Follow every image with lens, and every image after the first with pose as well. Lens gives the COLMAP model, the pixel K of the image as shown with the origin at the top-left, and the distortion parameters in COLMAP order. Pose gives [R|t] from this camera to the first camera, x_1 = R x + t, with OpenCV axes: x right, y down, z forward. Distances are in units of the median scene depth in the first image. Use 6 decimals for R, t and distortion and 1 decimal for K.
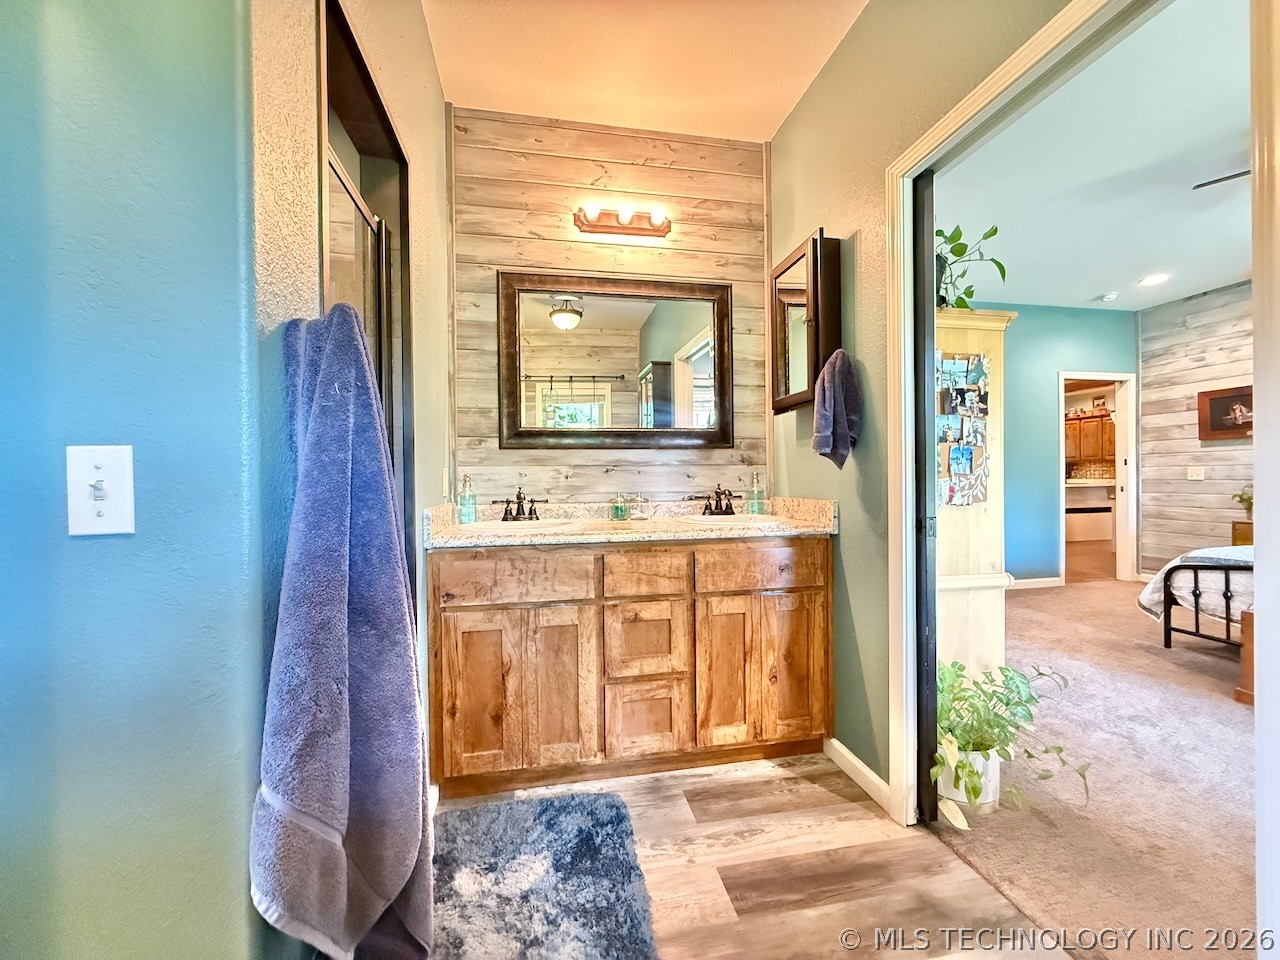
lens RADIAL K [[510.0, 0, 635.6], [0, 510.0, 480.9], [0, 0, 1]] dist [-0.001682, 0.000842]
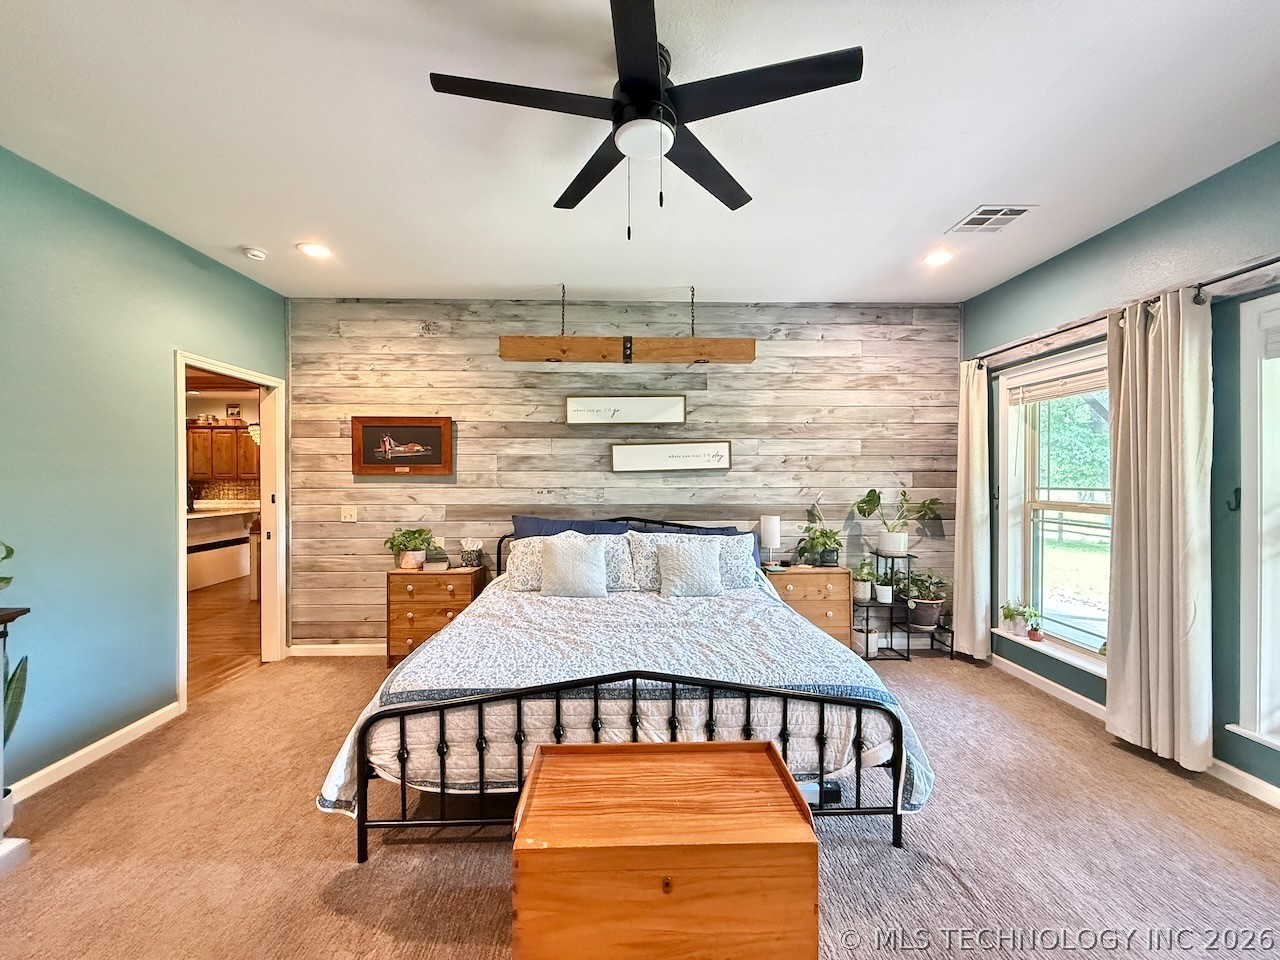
lens RADIAL K [[510.0, 0, 638.3], [0, 510.0, 480.7], [0, 0, 1]] dist [-0.001682, 0.000842]
pose [[0.155758, 0.004475, 0.987785, 0.569308], [0.003929, 0.999979, -0.005150, -0.100796], [-0.987787, 0.004683, 0.155737, 0.653152]]
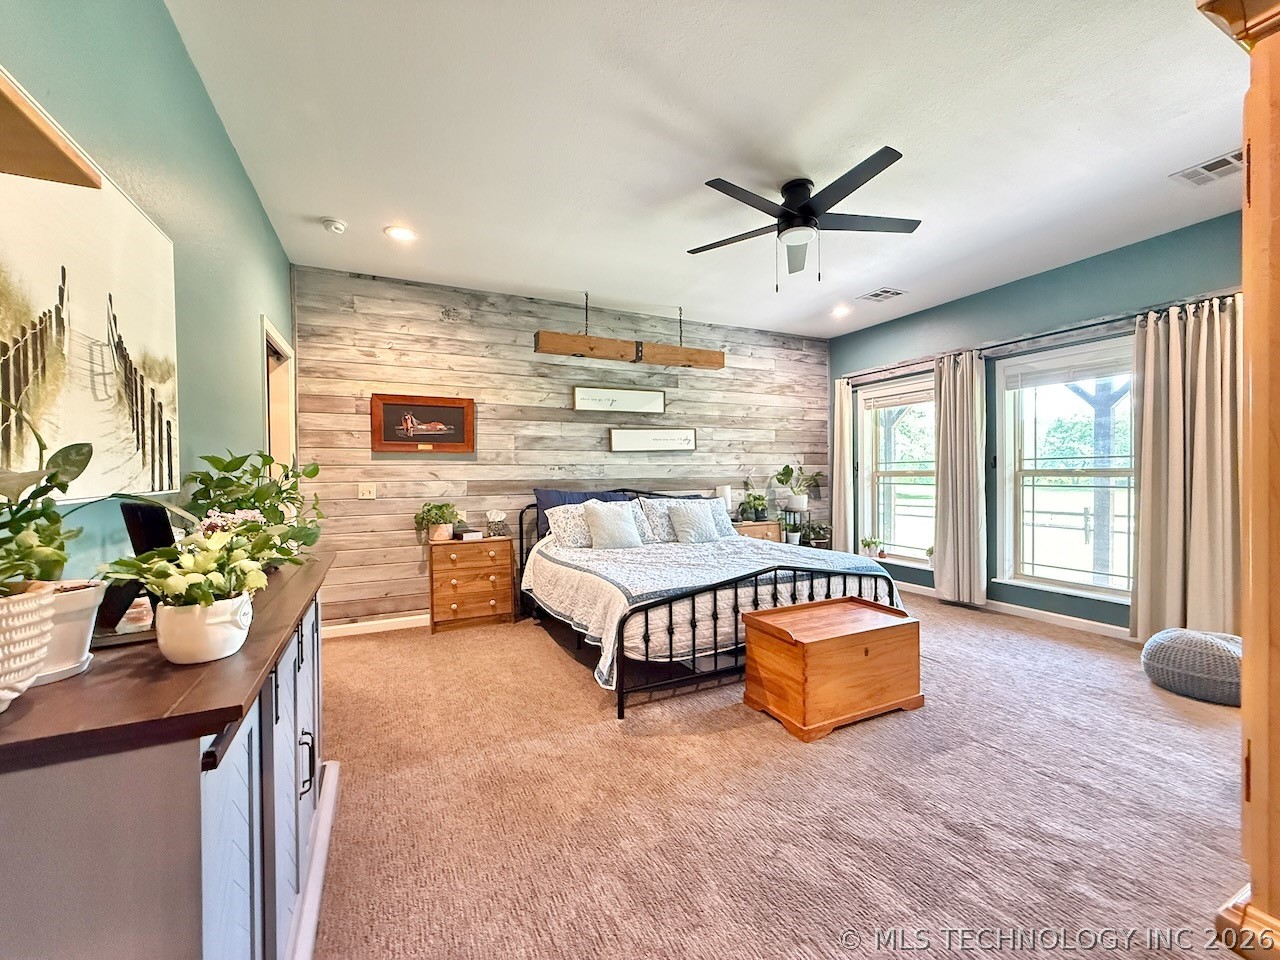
lens RADIAL K [[510.0, 0, 638.6], [0, 510.0, 480.6], [0, 0, 1]] dist [-0.001682, 0.000842]
pose [[-0.256921, 0.001187, 0.966432, 0.301892], [0.017722, 0.999837, 0.003483, -0.042782], [-0.966270, 0.018022, -0.256900, 1.264218]]
